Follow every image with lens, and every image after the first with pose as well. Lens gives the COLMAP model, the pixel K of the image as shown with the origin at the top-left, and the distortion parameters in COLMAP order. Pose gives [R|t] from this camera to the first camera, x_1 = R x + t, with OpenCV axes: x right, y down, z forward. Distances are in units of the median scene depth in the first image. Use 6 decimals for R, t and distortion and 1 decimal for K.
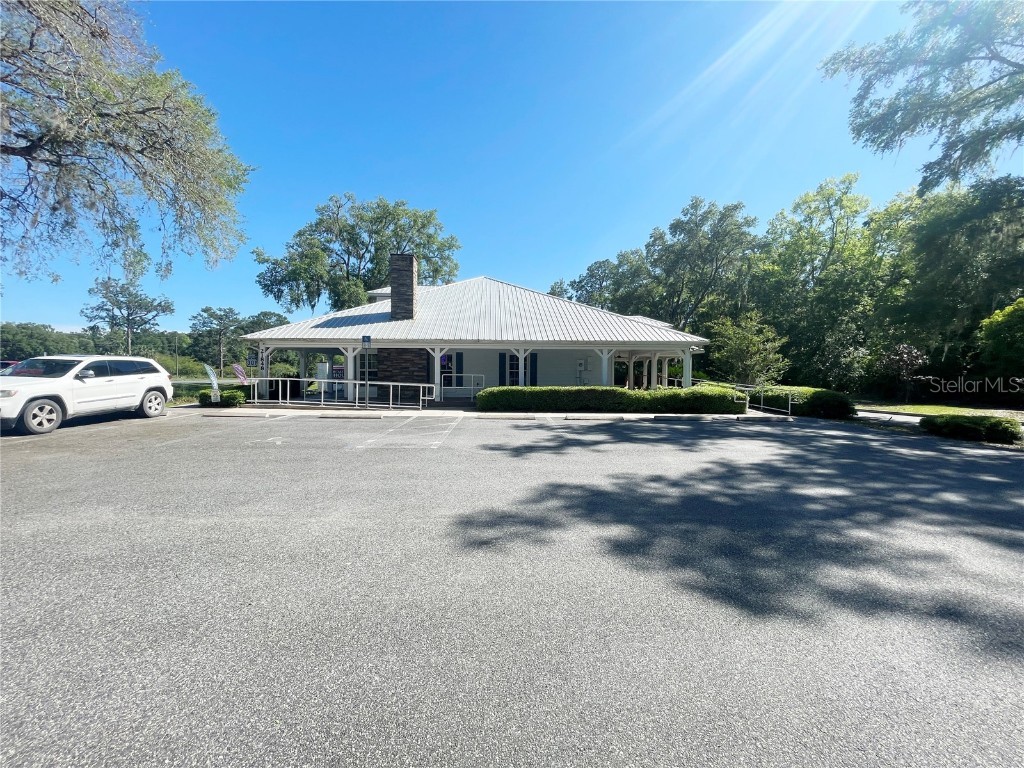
lens RADIAL K [[411.3, 0, 512.0], [0, 411.3, 384.0], [0, 0, 1]] dist [-0.014571, 0.005175]
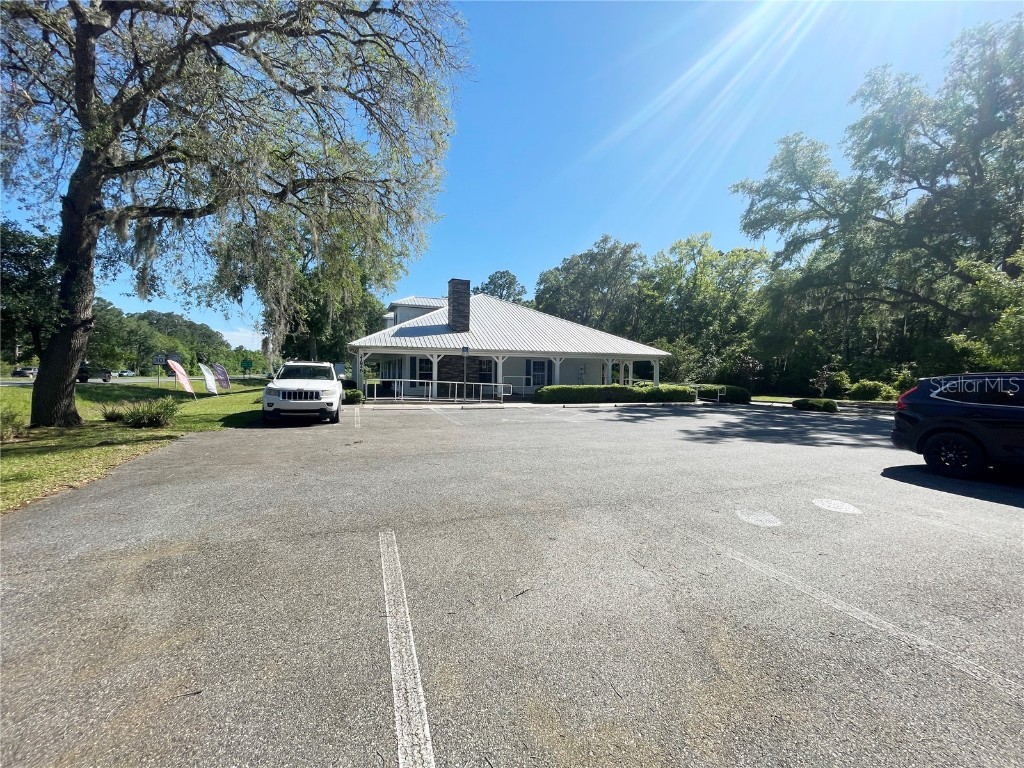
lens RADIAL K [[411.3, 0, 512.0], [0, 411.3, 384.0], [0, 0, 1]] dist [-0.014571, 0.005175]
pose [[0.946302, -0.003033, 0.323269, -0.539679], [0.002555, 0.999995, 0.001902, -0.001388], [-0.323273, -0.000974, 0.946305, -0.234588]]
